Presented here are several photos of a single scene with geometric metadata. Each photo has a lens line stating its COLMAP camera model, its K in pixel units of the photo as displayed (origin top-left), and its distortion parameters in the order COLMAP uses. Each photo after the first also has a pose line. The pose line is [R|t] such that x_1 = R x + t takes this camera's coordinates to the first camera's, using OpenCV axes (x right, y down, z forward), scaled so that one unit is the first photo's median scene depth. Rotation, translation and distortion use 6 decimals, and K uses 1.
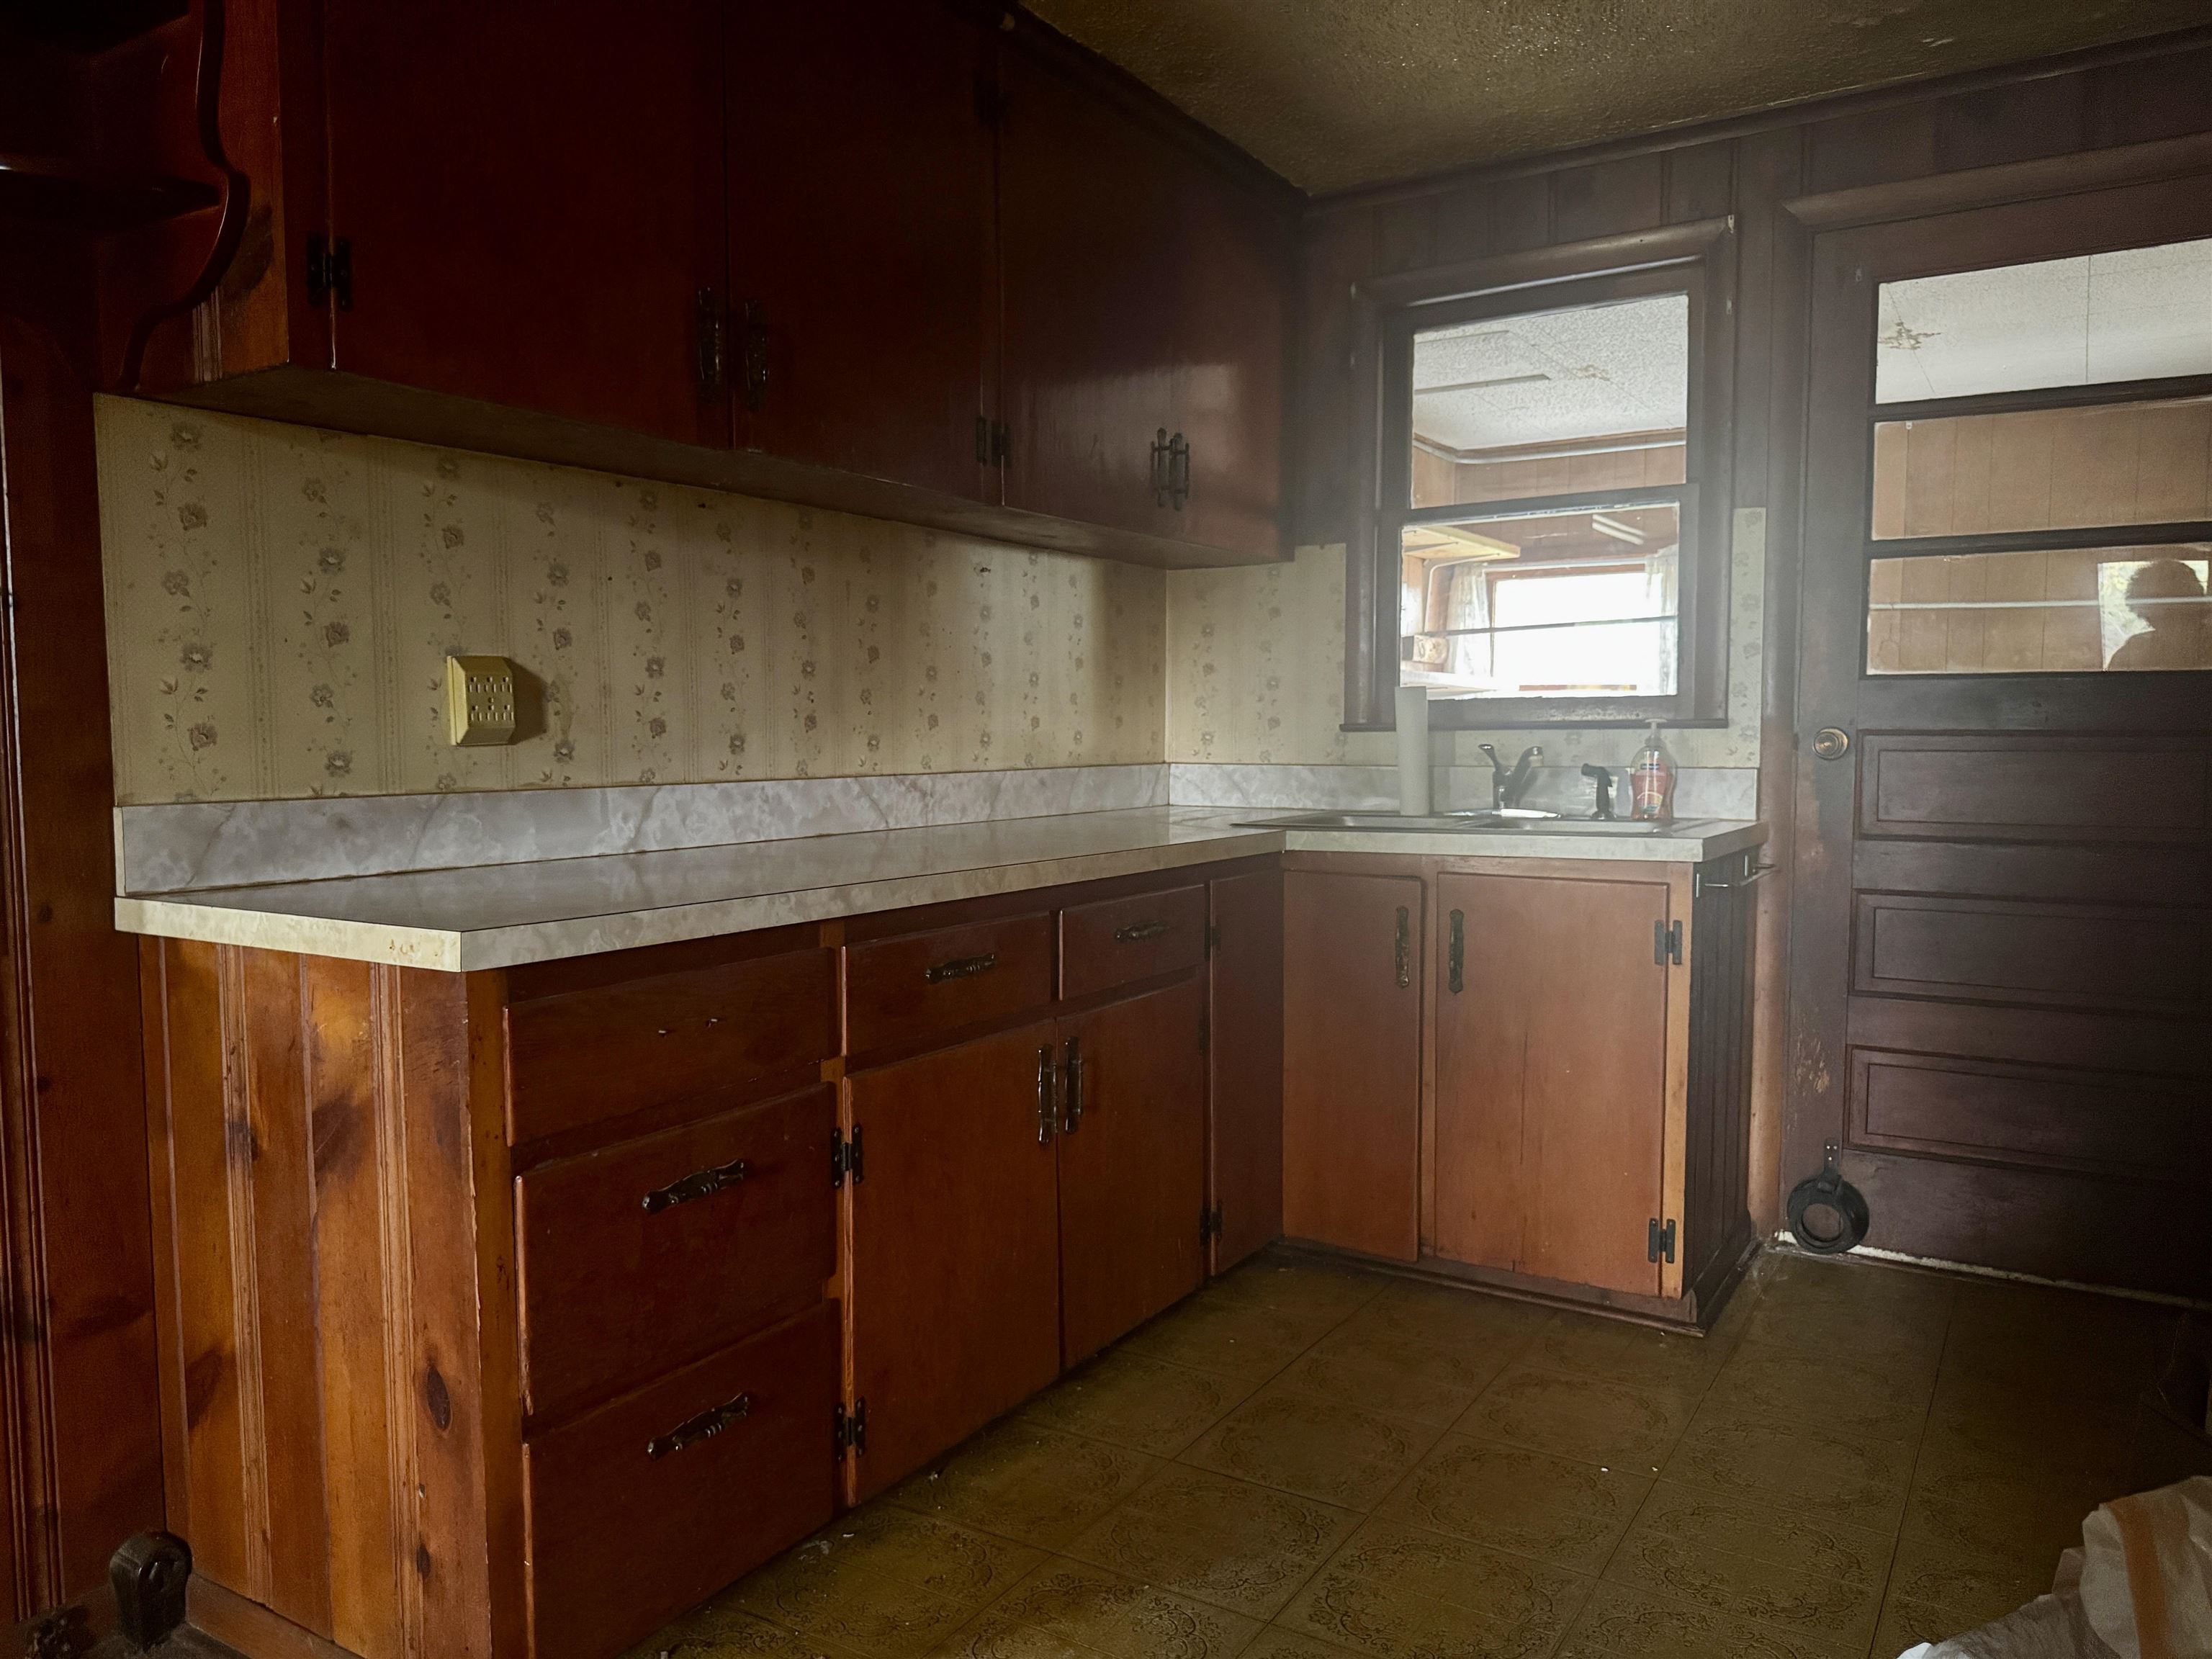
lens RADIAL K [[1555.2, 0, 1106.0], [0, 1555.2, 829.5], [0, 0, 1]] dist [0.100200, -0.173587]
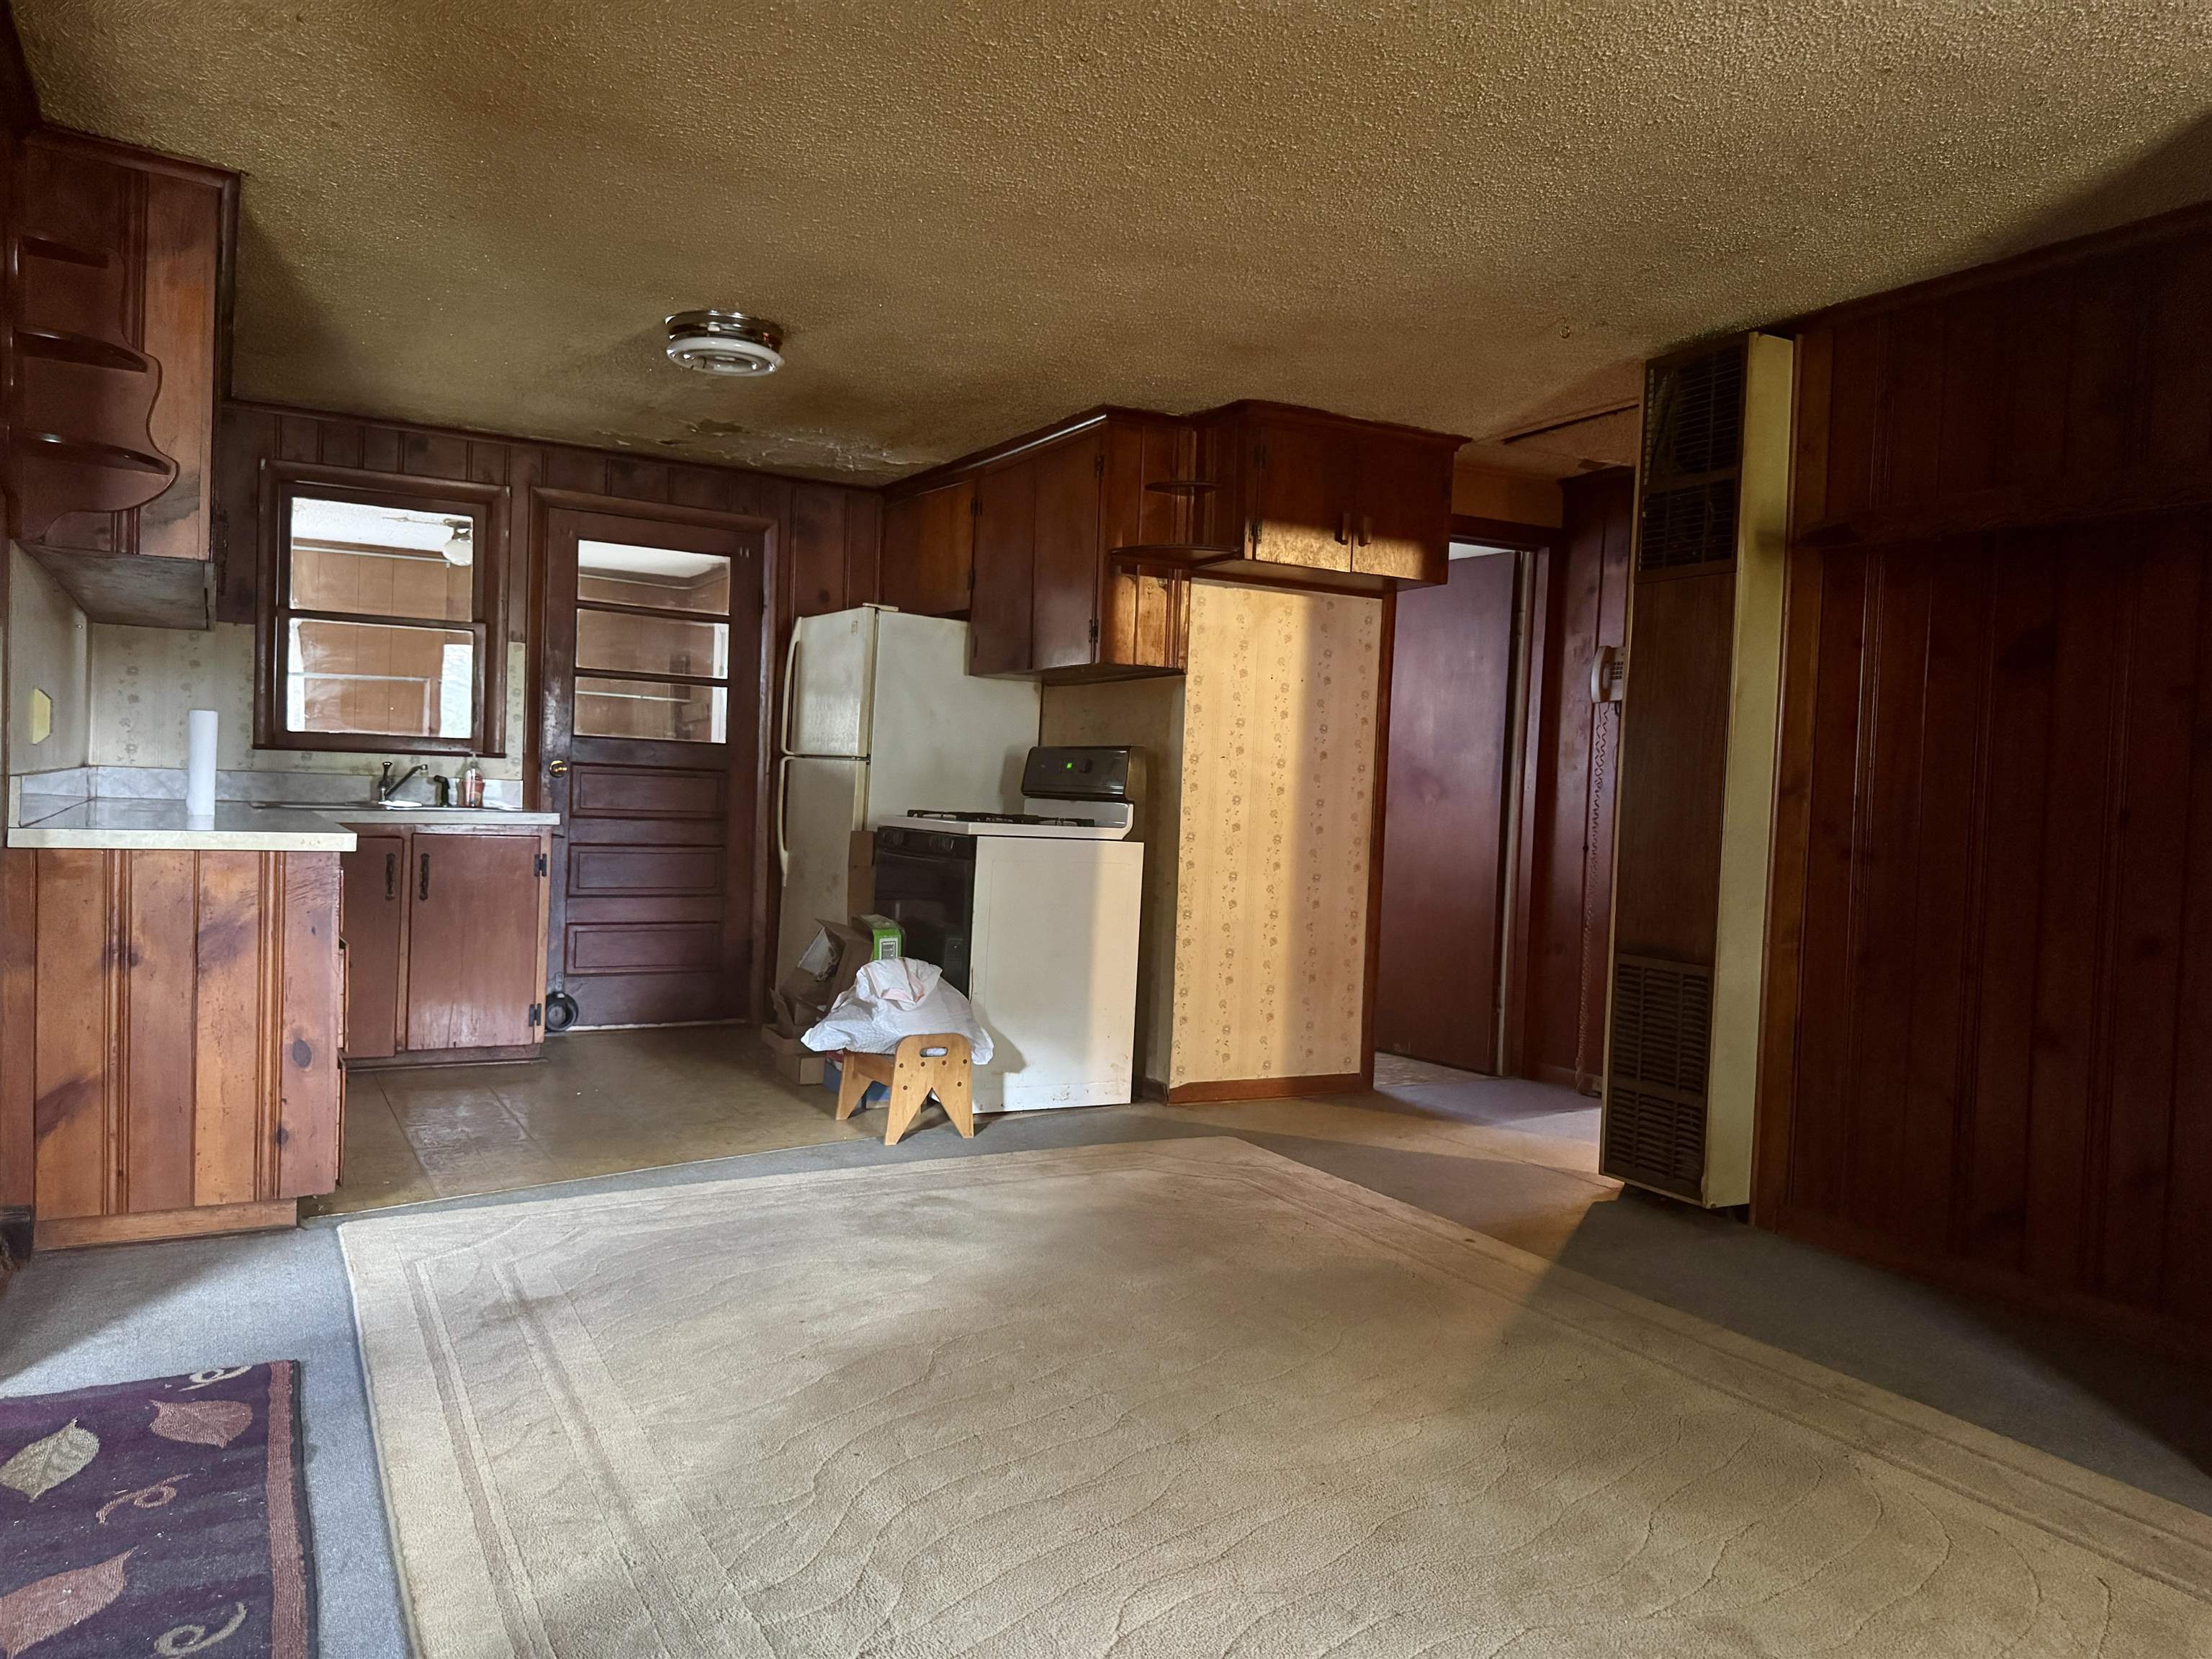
lens RADIAL K [[1574.5, 0, 1129.2], [0, 1574.5, 830.7], [0, 0, 1]] dist [0.052261, -0.053686]
pose [[0.469098, -0.004017, 0.883137, -0.909099], [0.015967, 0.999865, -0.003933, 0.039790], [-0.883002, 0.015946, 0.469099, -0.522481]]
